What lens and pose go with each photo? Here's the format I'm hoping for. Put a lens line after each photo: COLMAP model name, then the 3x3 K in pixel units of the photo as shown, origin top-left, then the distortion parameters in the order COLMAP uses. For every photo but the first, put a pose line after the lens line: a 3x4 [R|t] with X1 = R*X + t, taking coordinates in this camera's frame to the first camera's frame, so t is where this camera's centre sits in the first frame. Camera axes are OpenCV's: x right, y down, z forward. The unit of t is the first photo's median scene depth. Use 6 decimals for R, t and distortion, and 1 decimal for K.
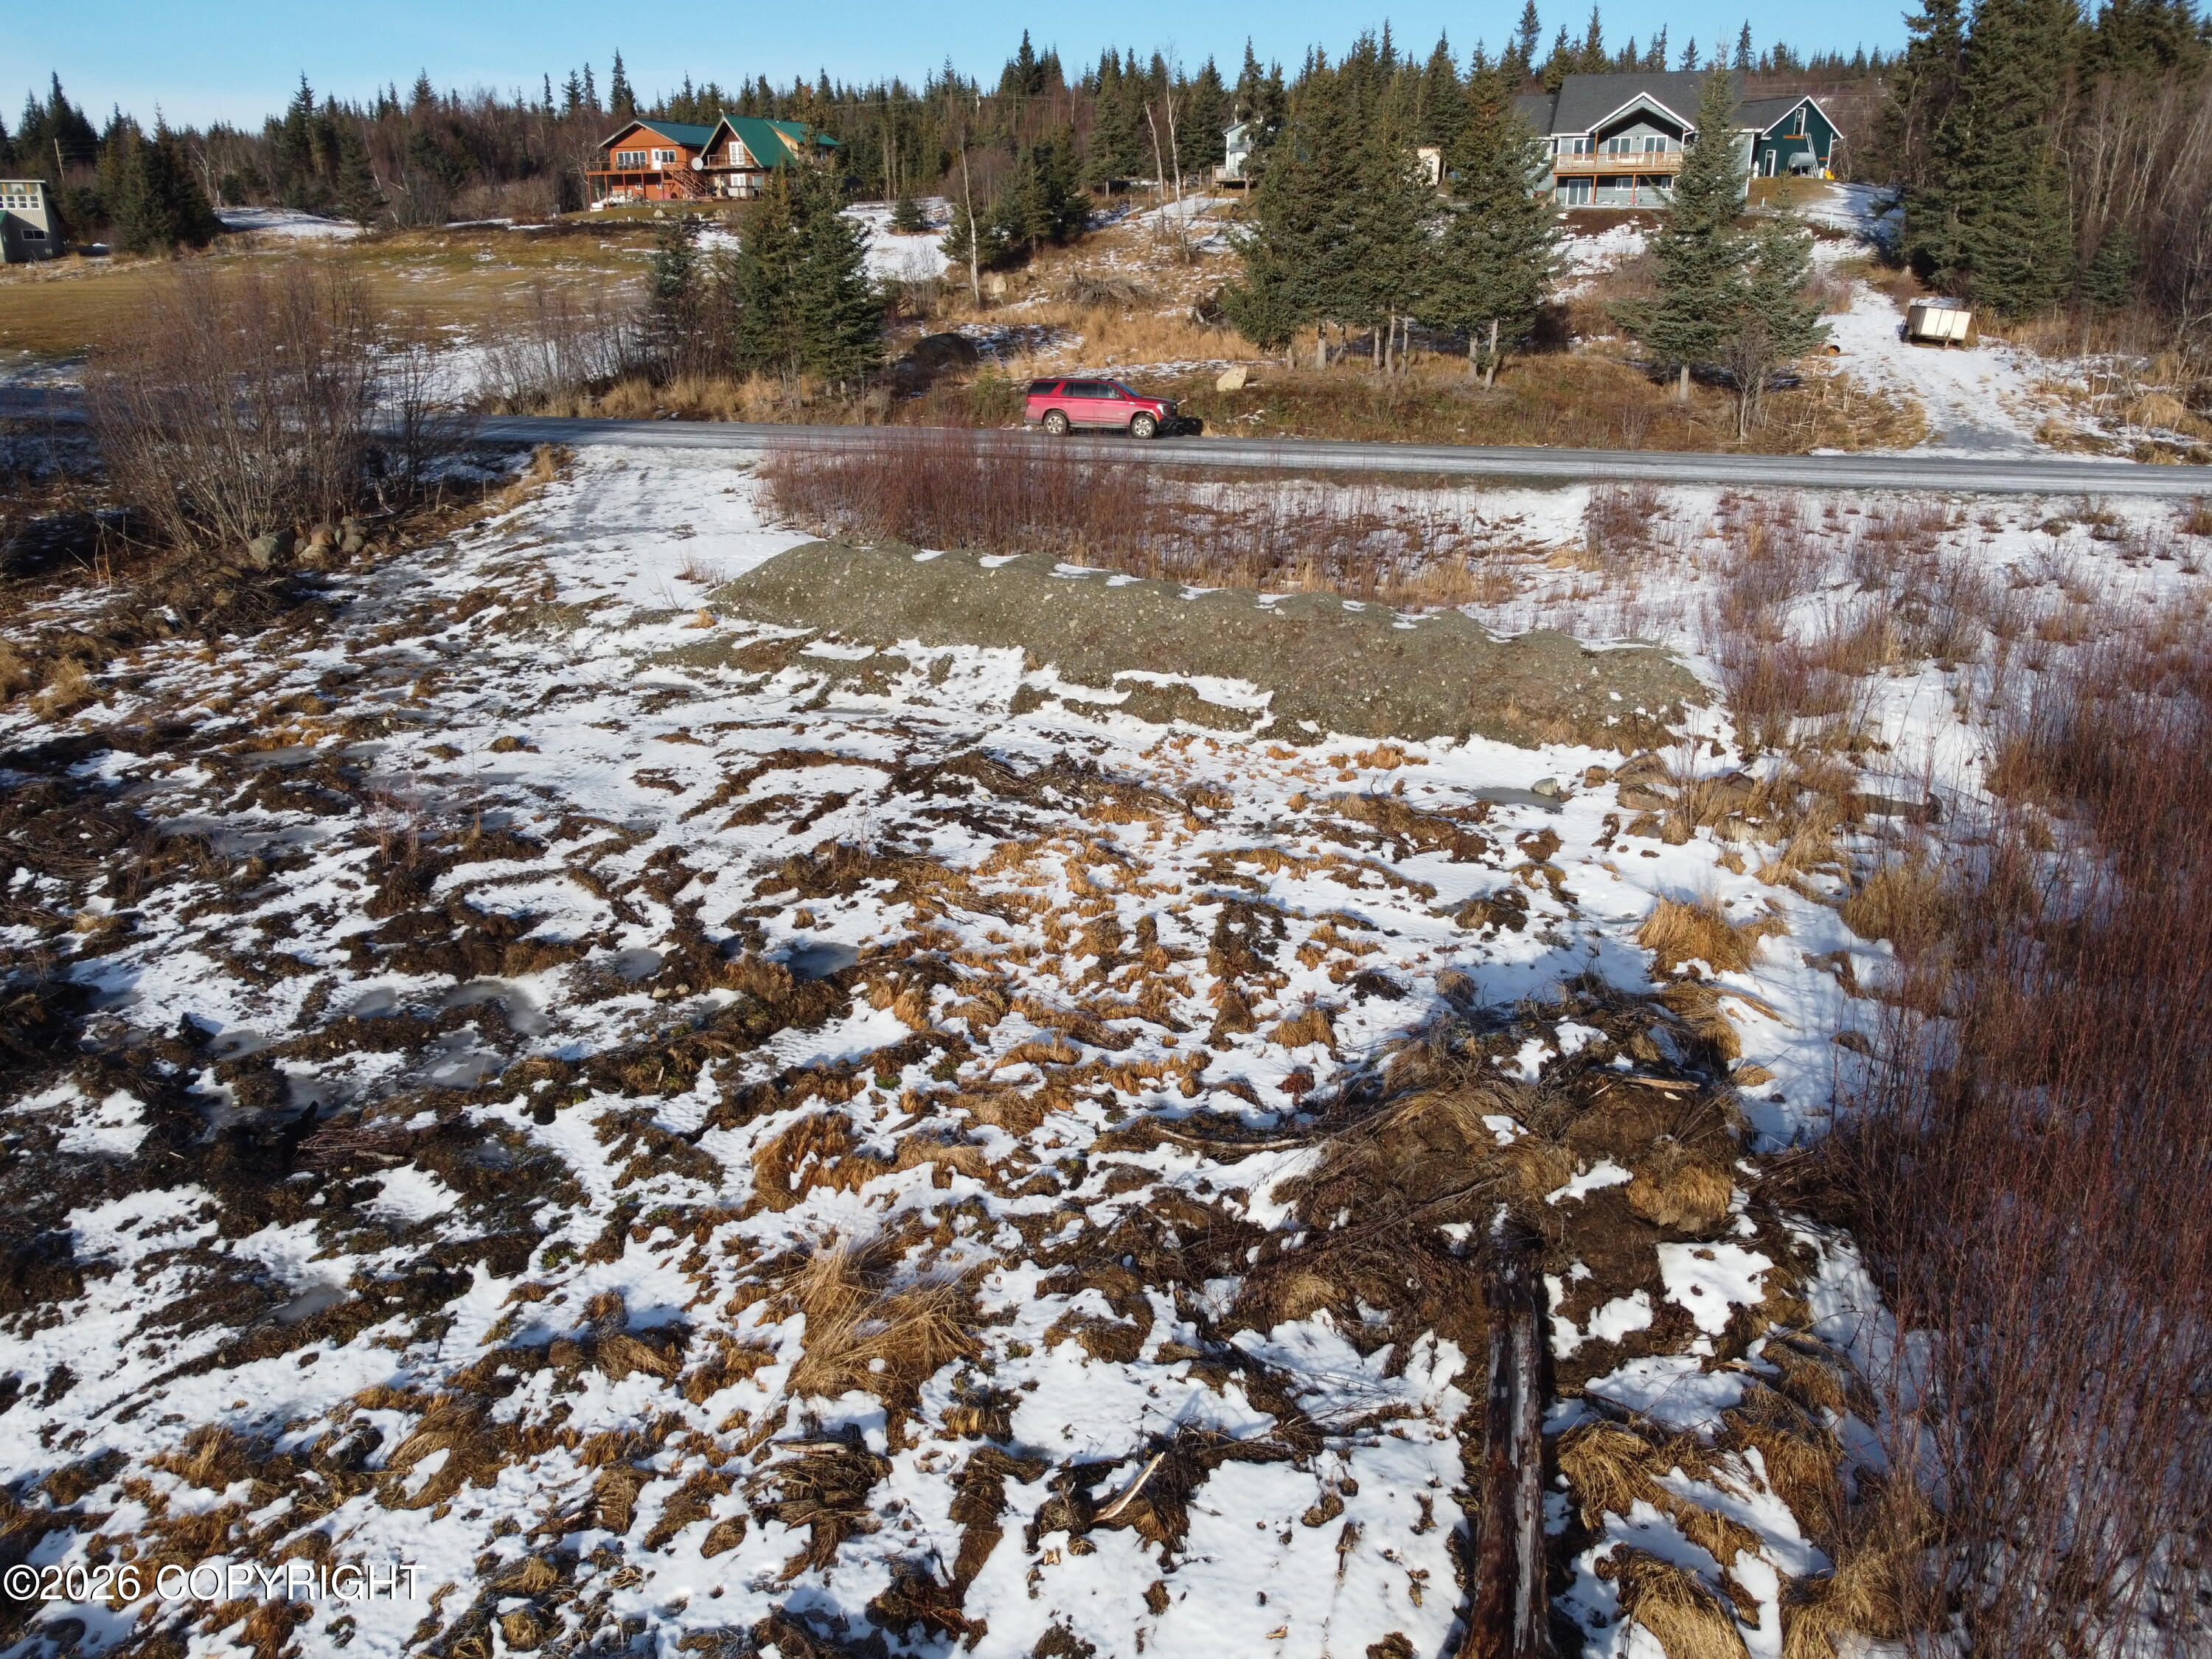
lens RADIAL K [[1681.1, 0, 1093.7], [0, 1681.1, 832.9], [0, 0, 1]] dist [0.001078, -0.004679]
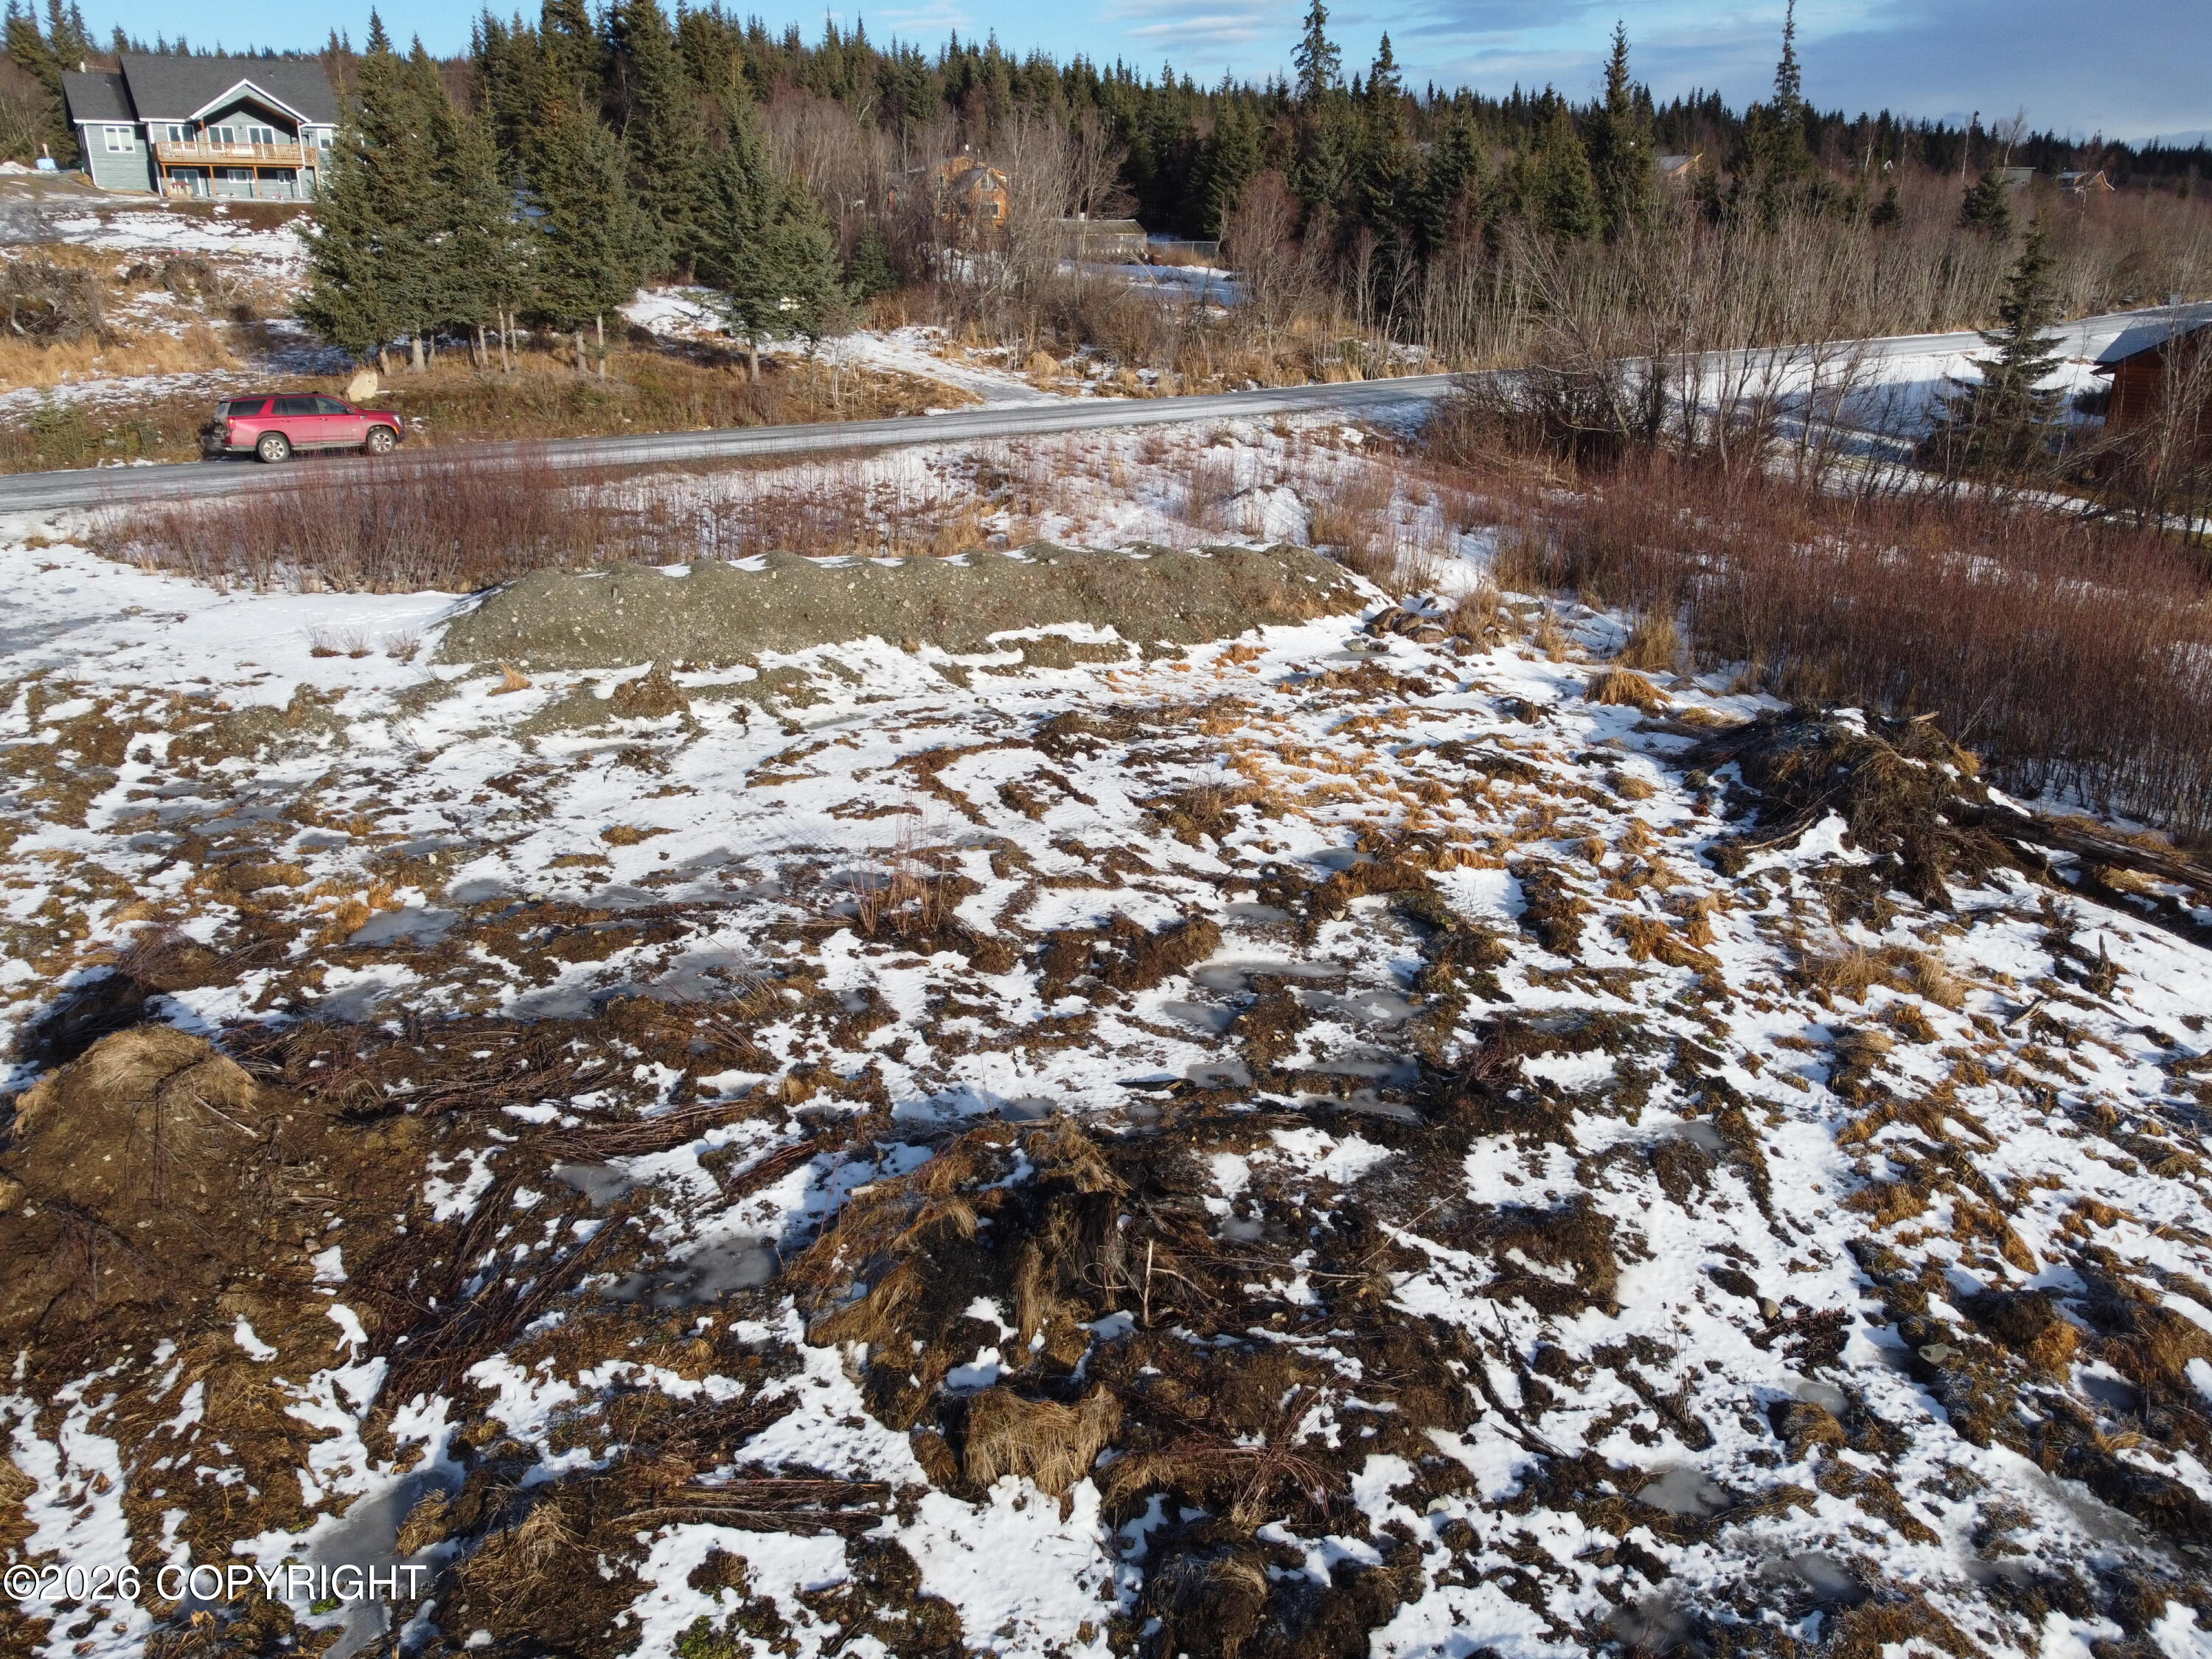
lens RADIAL K [[1681.1, 0, 1093.7], [0, 1681.1, 832.9], [0, 0, 1]] dist [0.001078, -0.004679]
pose [[0.613946, -0.261496, 0.744775, -1.472613], [0.259965, 0.957878, 0.122020, -0.168619], [-0.745311, 0.118702, 0.656065, 0.493173]]
